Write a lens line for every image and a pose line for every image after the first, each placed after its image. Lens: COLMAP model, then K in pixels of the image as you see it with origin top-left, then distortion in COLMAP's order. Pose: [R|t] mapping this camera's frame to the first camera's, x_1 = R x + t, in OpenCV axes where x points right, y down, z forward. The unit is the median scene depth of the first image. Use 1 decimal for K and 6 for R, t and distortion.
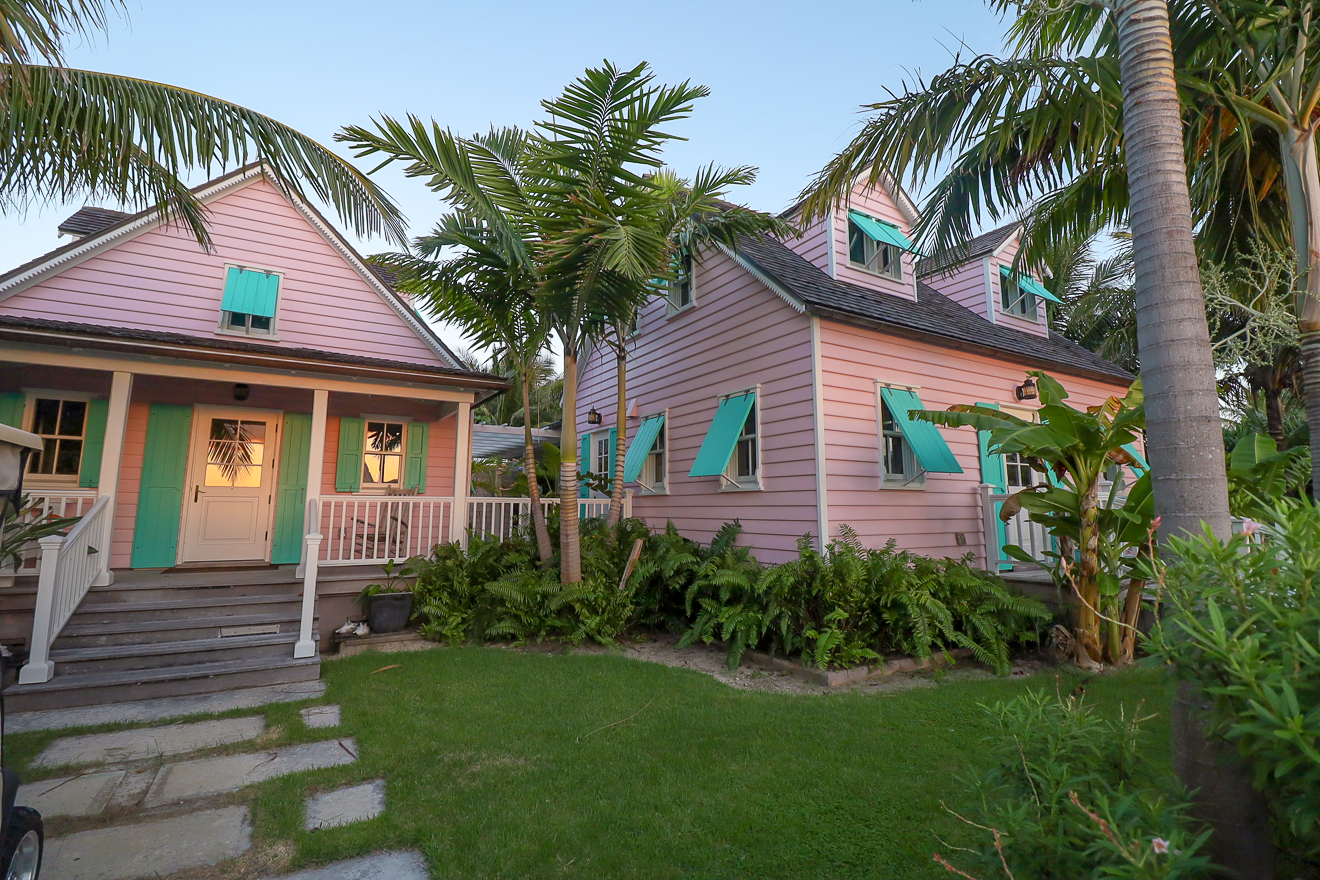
lens RADIAL K [[606.3, 0, 658.1], [0, 606.3, 432.2], [0, 0, 1]] dist [-0.011954, -0.001156]
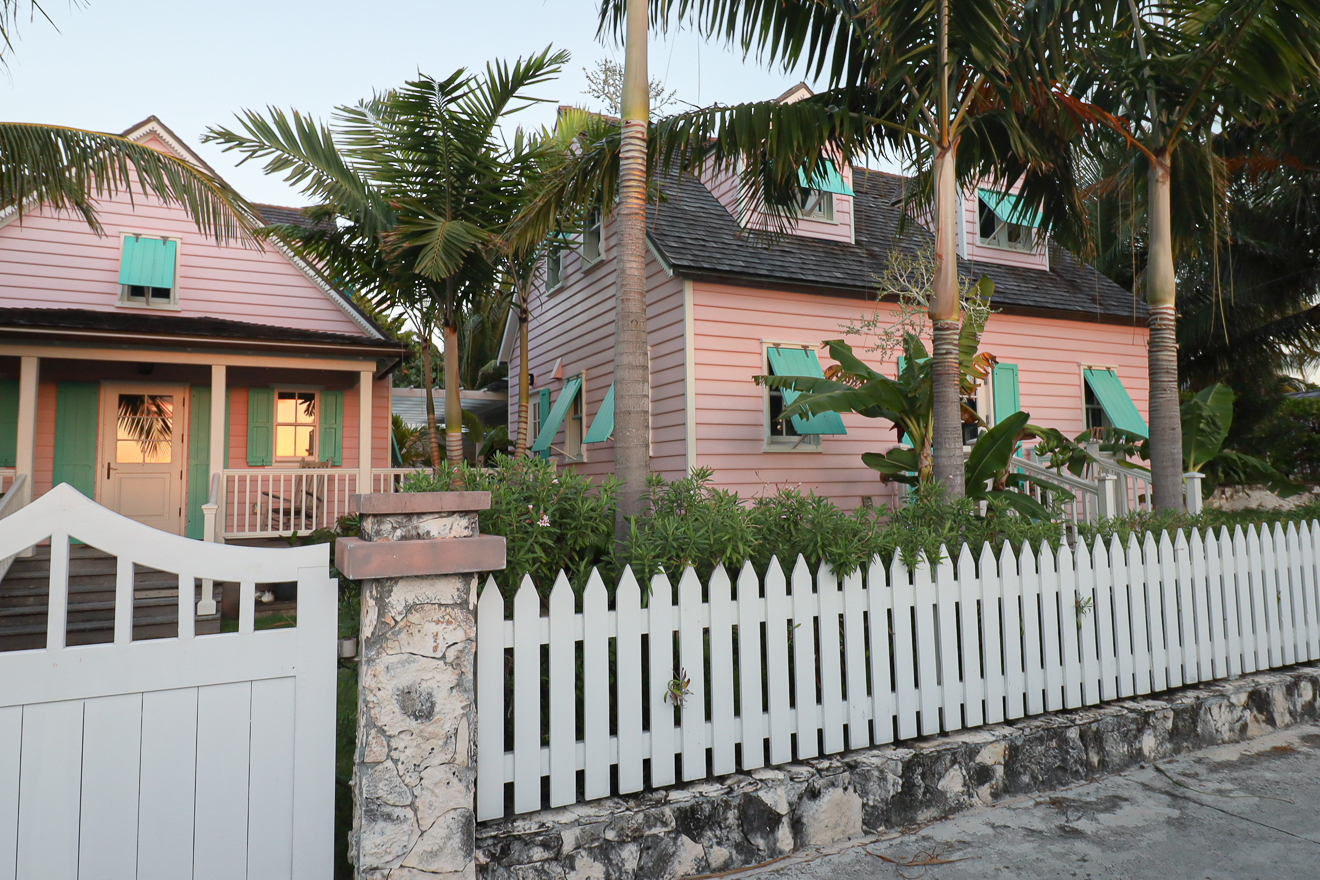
lens RADIAL K [[835.2, 0, 662.0], [0, 835.2, 432.8], [0, 0, 1]] dist [-0.003656, 0.006511]
pose [[0.996550, -0.022274, -0.079955, 0.282778], [0.027562, 0.997462, 0.065649, -0.028167], [0.078290, -0.067626, 0.994634, -0.327852]]
